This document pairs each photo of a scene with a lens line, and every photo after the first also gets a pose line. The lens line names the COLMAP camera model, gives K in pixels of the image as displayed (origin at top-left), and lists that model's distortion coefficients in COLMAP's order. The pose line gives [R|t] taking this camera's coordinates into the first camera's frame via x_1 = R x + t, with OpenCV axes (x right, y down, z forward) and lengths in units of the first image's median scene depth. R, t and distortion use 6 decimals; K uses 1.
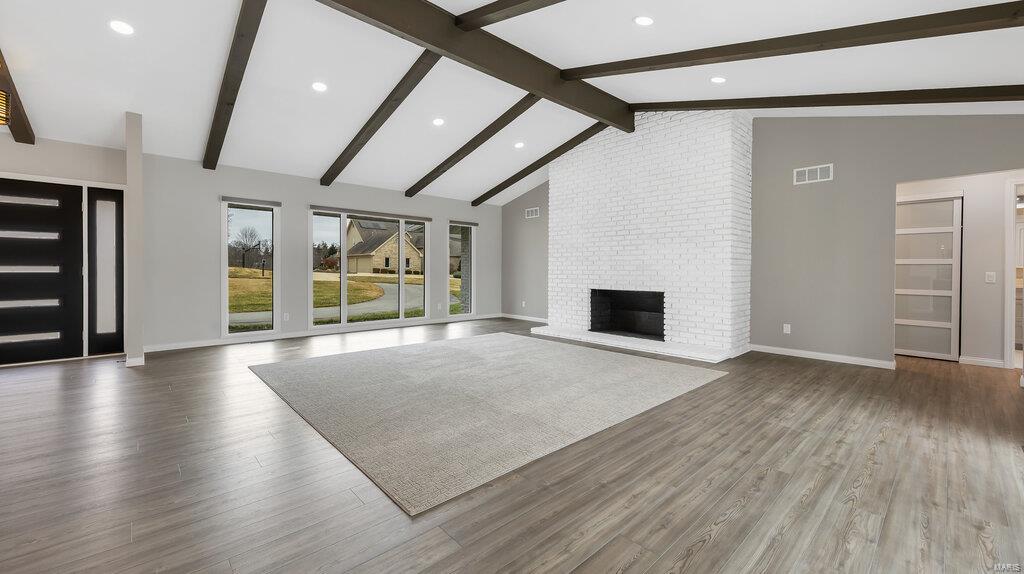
lens RADIAL K [[414.3, 0, 513.5], [0, 414.3, 278.0], [0, 0, 1]] dist [0.007013, -0.000009]
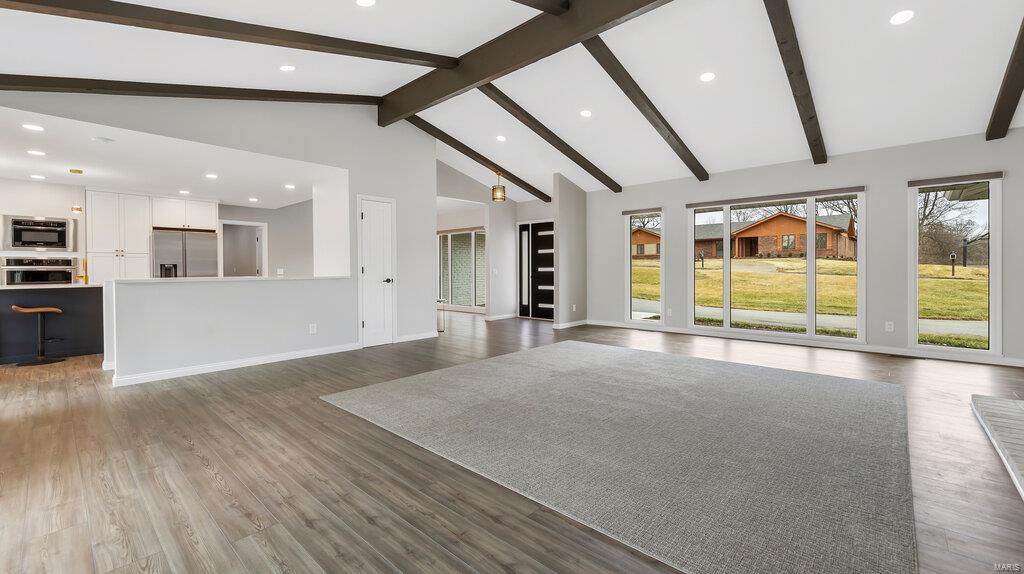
lens RADIAL K [[414.3, 0, 496.6], [0, 414.3, 273.6], [0, 0, 1]] dist [0.007013, -0.000009]
pose [[0.063803, 0.006947, -0.997938, 1.422954], [-0.013773, 0.999887, 0.006080, -0.019382], [0.997867, 0.013357, 0.063891, 1.400008]]
